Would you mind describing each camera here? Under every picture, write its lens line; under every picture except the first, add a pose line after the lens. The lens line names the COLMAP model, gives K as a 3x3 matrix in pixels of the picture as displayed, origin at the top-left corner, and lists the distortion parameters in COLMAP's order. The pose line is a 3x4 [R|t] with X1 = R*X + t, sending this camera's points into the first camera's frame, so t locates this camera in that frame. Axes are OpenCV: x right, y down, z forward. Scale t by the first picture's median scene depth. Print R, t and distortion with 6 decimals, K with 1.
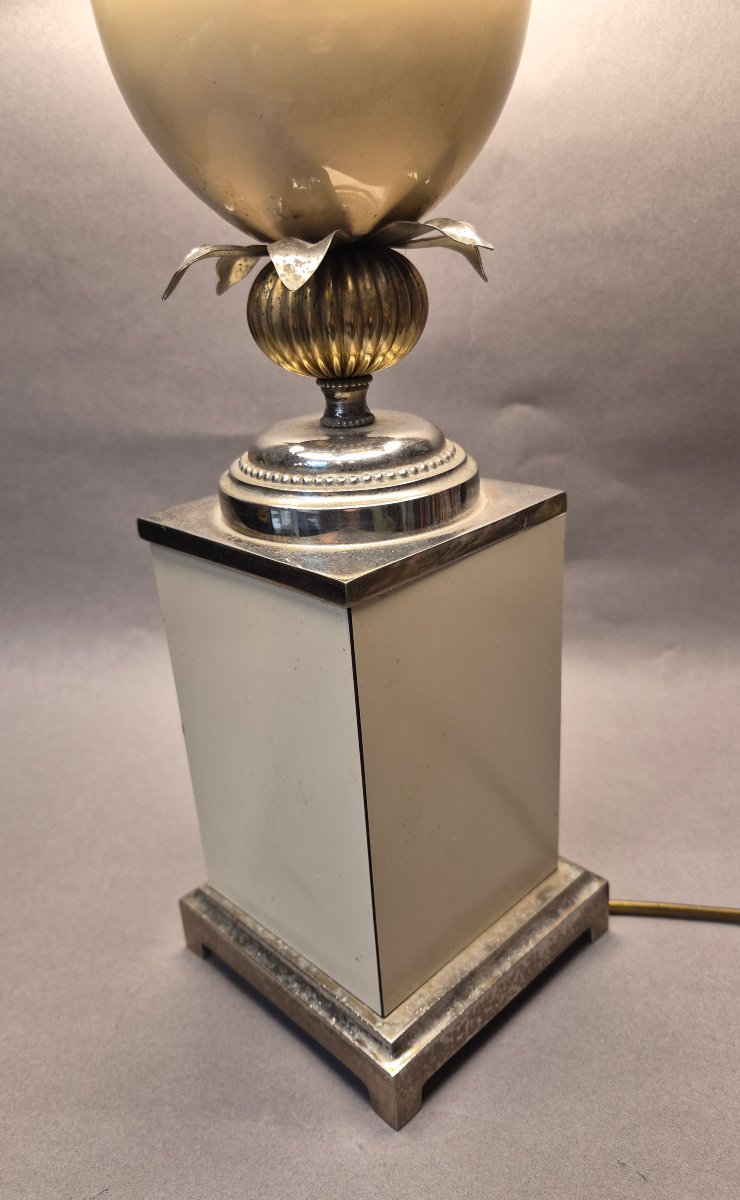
lens RADIAL K [[893.0, 0, 377.2], [0, 893.0, 599.4], [0, 0, 1]] dist [0.022965, -0.024703]
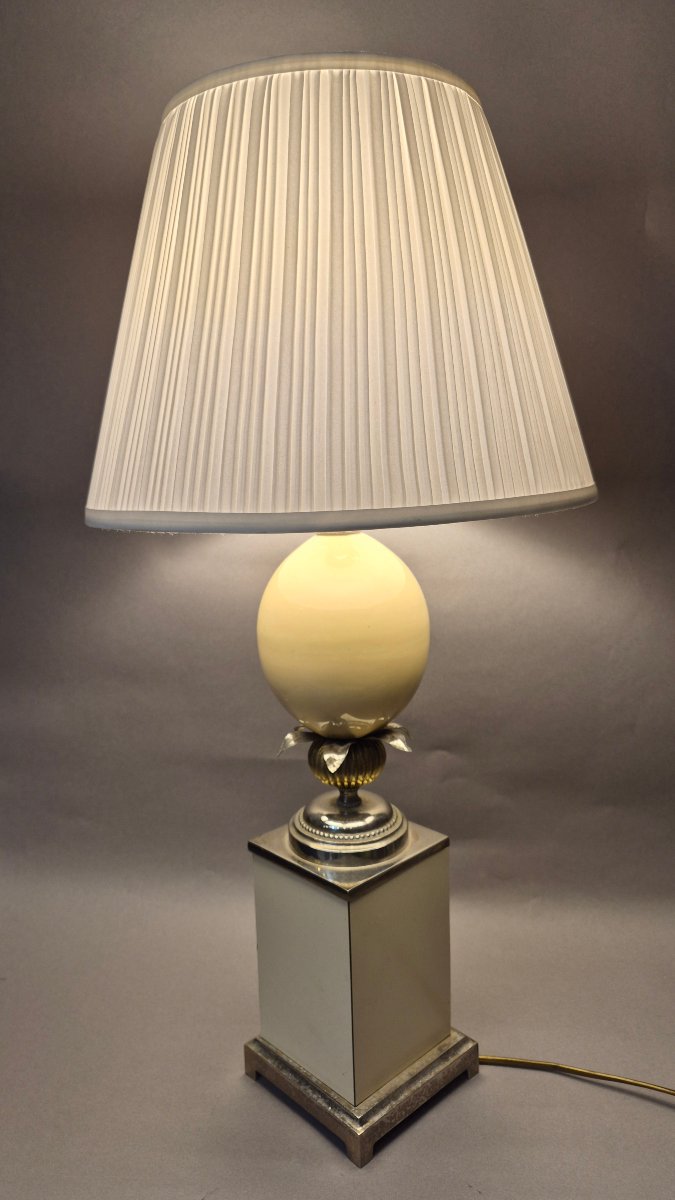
lens RADIAL K [[856.6, 0, 345.1], [0, 856.6, 563.2], [0, 0, 1]] dist [-0.004484, -0.019572]
pose [[0.999275, 0.036694, -0.010180, -0.038054], [-0.038069, 0.968919, -0.244431, -0.228509], [0.000894, 0.244641, 0.969613, -1.068596]]
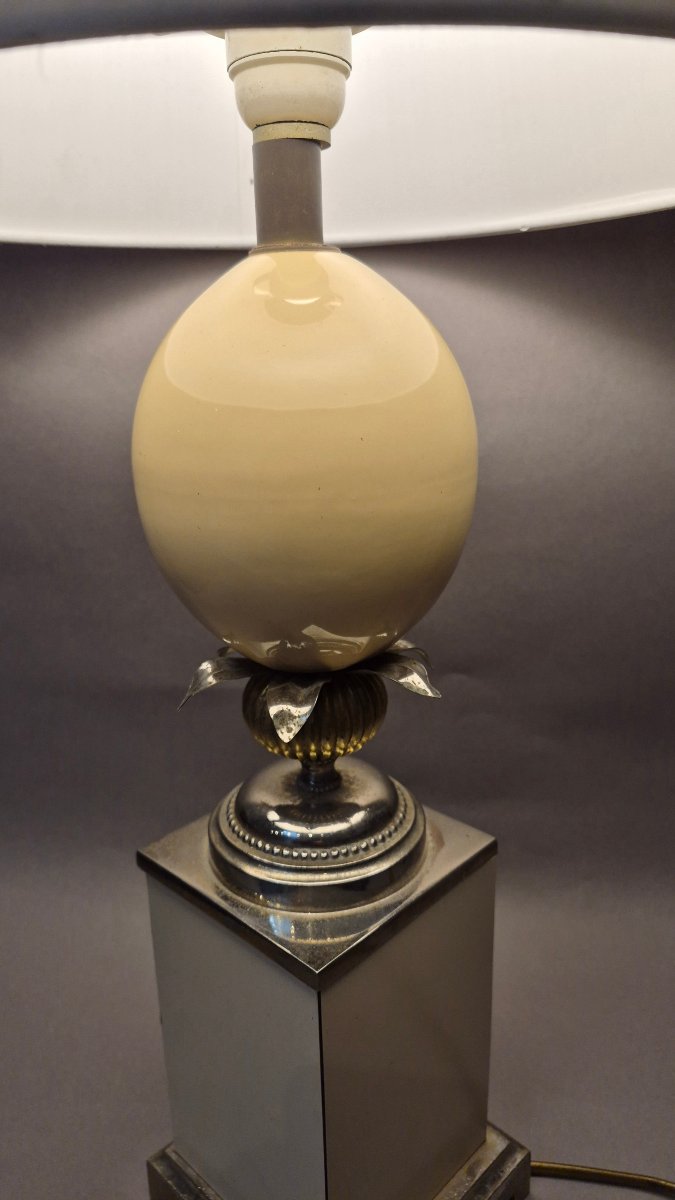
lens RADIAL K [[856.6, 0, 341.0], [0, 856.6, 564.2], [0, 0, 1]] dist [-0.004484, -0.019572]
pose [[0.998982, 0.035124, 0.028310, -0.041087], [-0.031255, 0.991395, -0.127119, -0.310988], [-0.032531, 0.126105, 0.991483, -0.166103]]
